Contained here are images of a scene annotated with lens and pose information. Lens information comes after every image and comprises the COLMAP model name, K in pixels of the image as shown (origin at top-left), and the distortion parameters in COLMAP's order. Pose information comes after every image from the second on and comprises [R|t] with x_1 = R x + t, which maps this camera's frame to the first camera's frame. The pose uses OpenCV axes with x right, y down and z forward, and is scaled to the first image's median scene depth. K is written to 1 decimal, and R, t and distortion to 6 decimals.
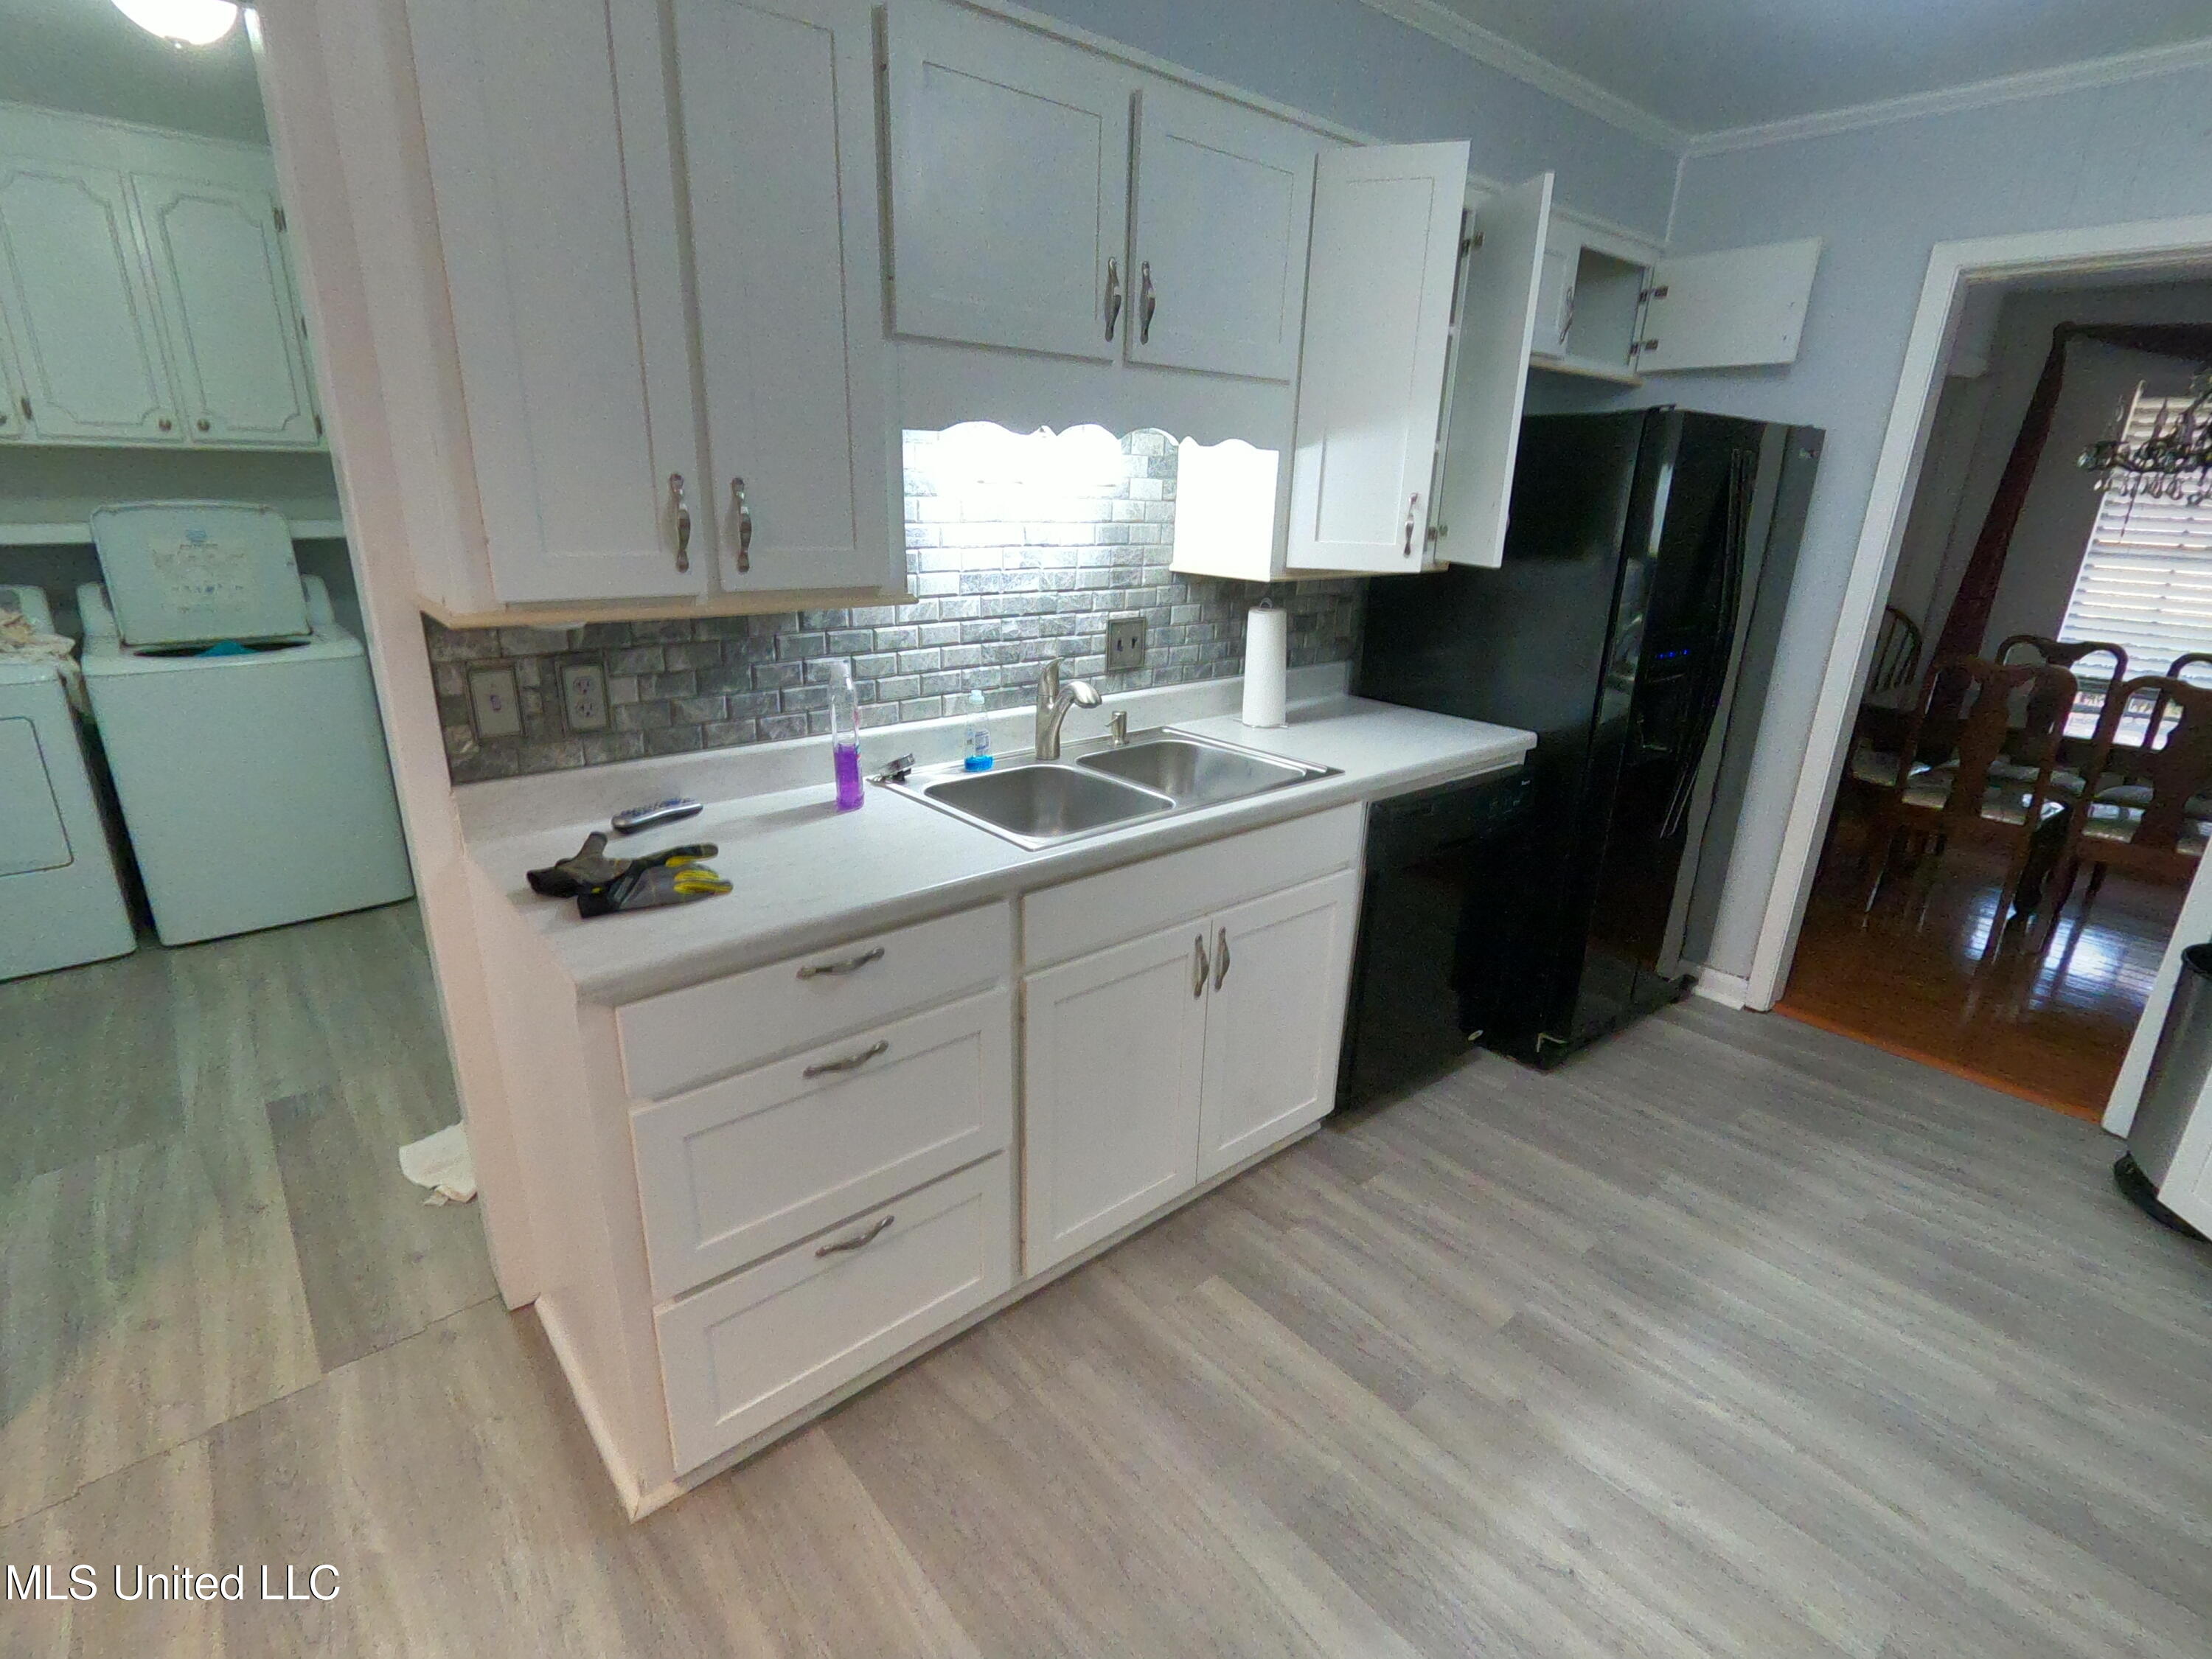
lens RADIAL K [[1049.4, 0, 1117.7], [0, 1049.4, 830.0], [0, 0, 1]] dist [-0.003863, 0.000870]
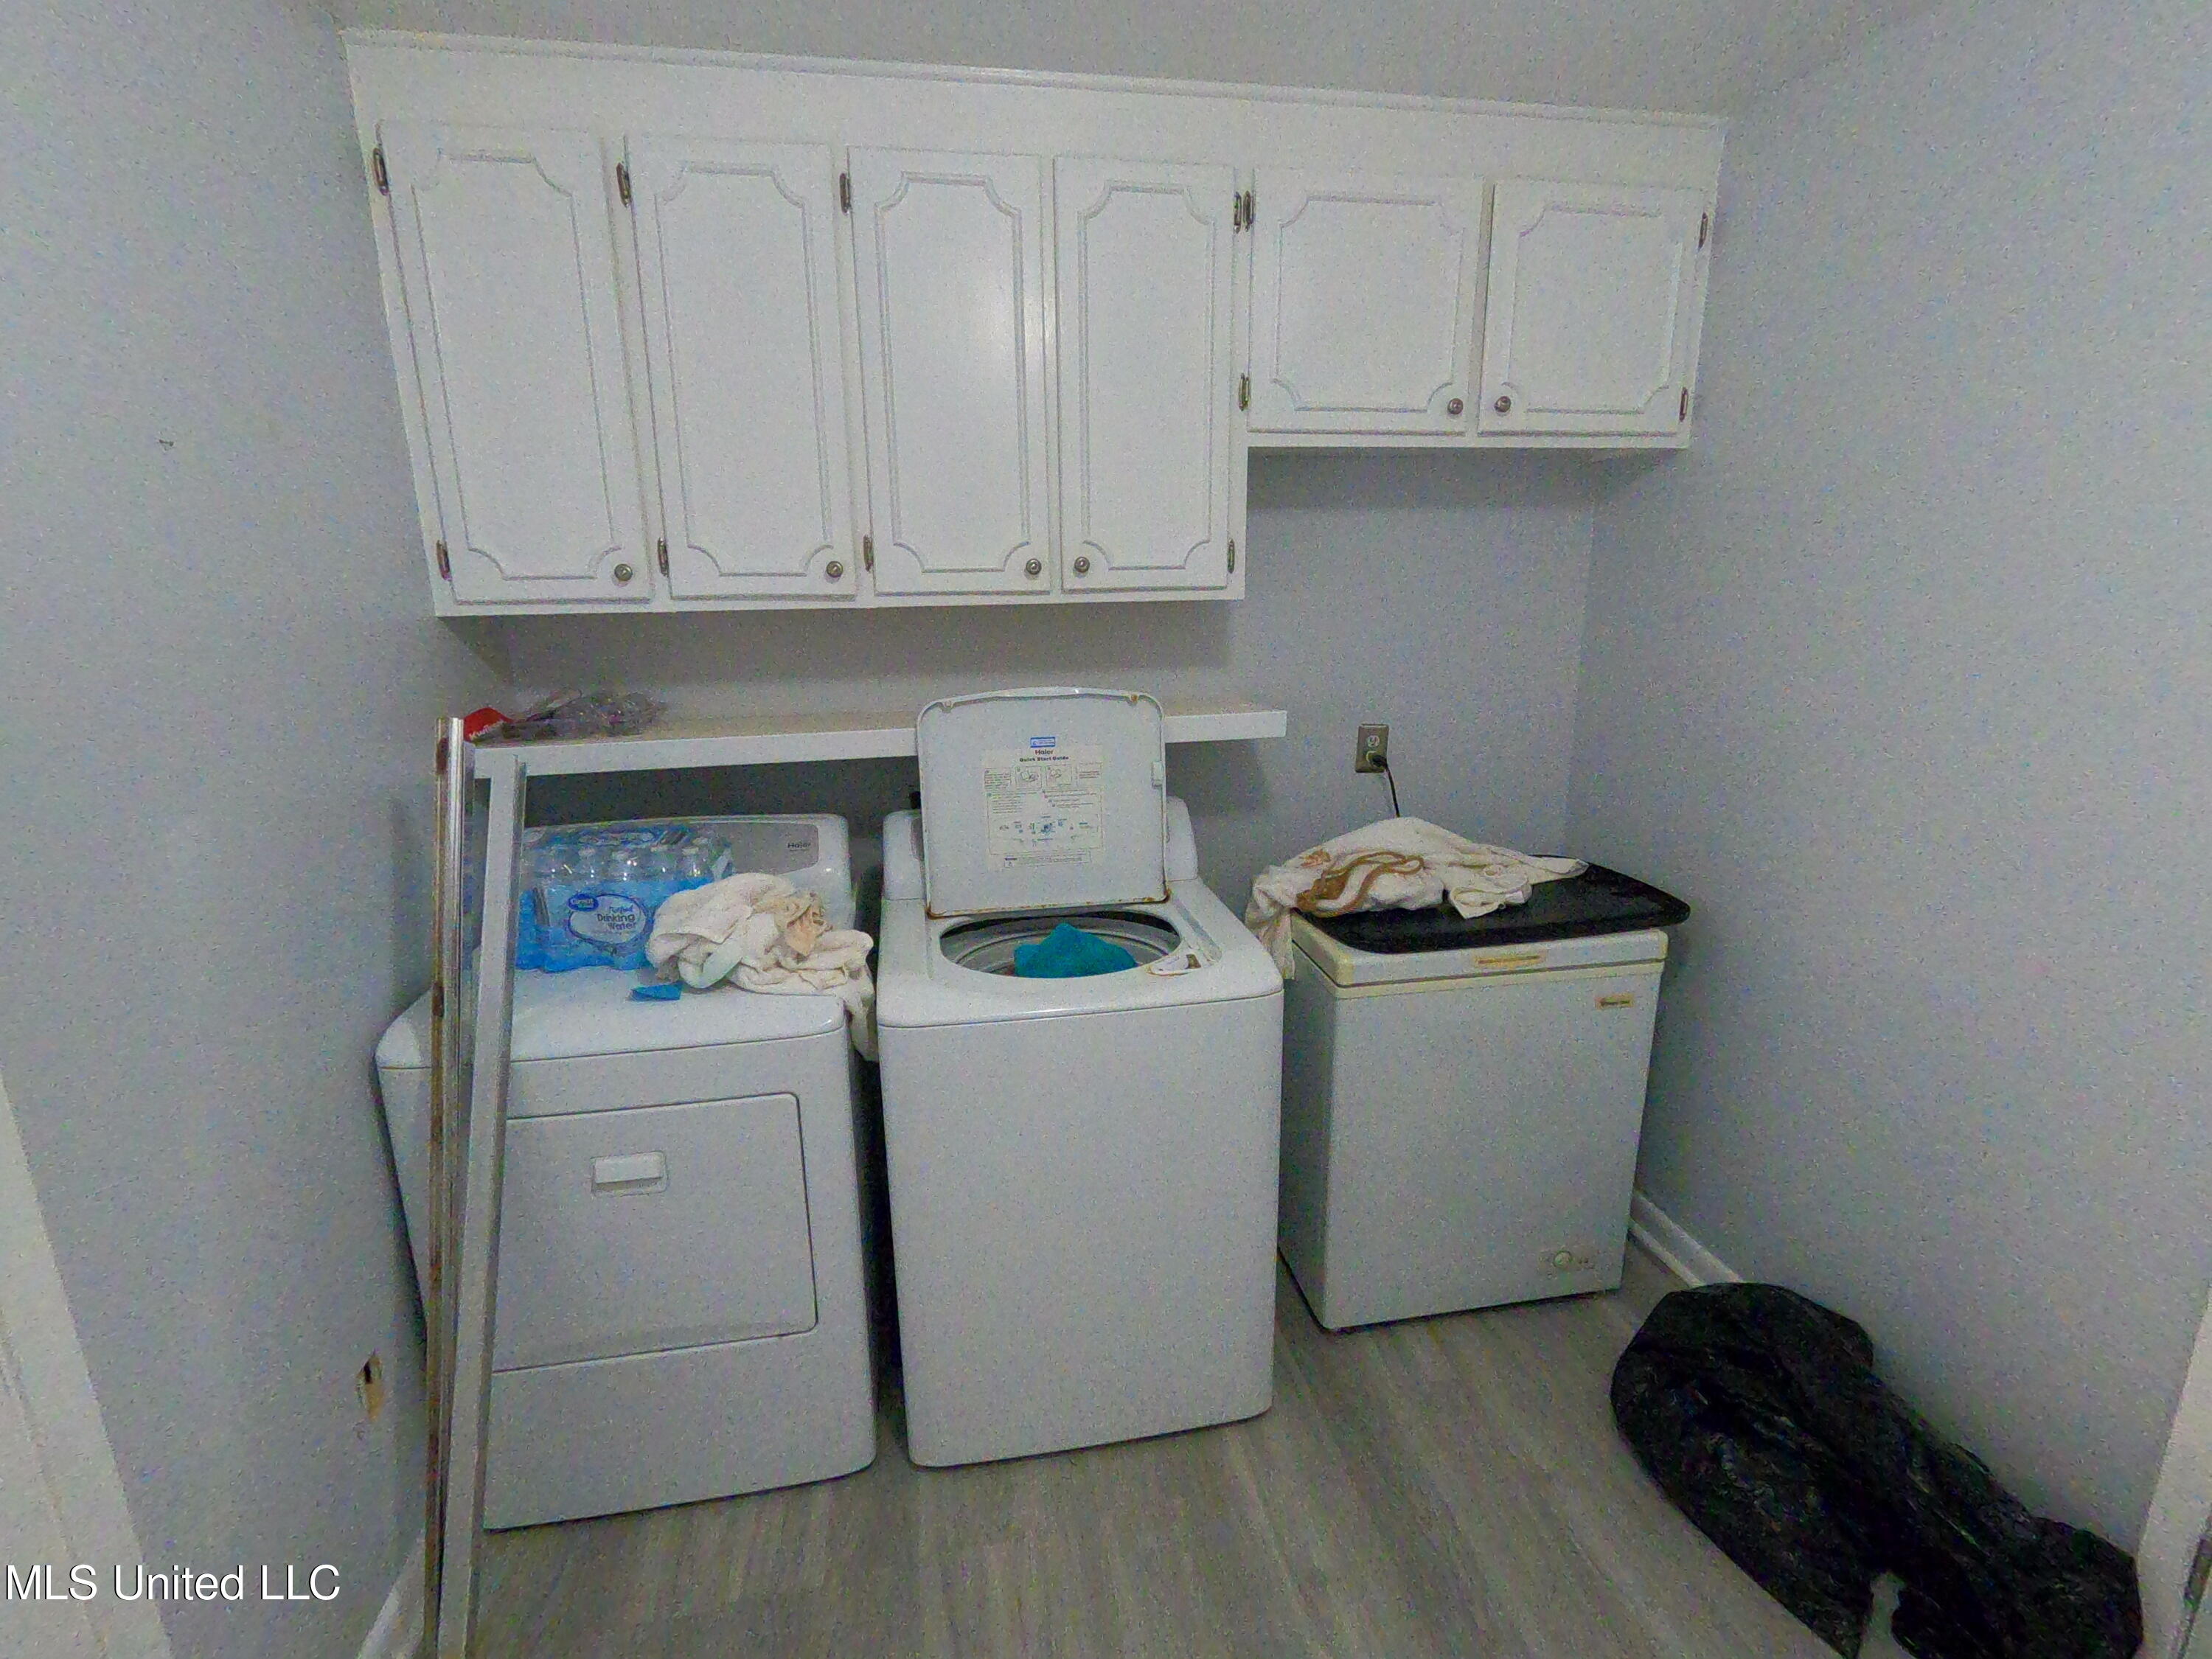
lens RADIAL K [[1049.4, 0, 1111.3], [0, 1049.4, 829.2], [0, 0, 1]] dist [-0.003863, 0.000870]
pose [[0.854408, 0.074993, -0.514162, -0.471580], [-0.126303, 0.989826, -0.065513, -0.175052], [0.504018, 0.120915, 0.855187, 0.449216]]
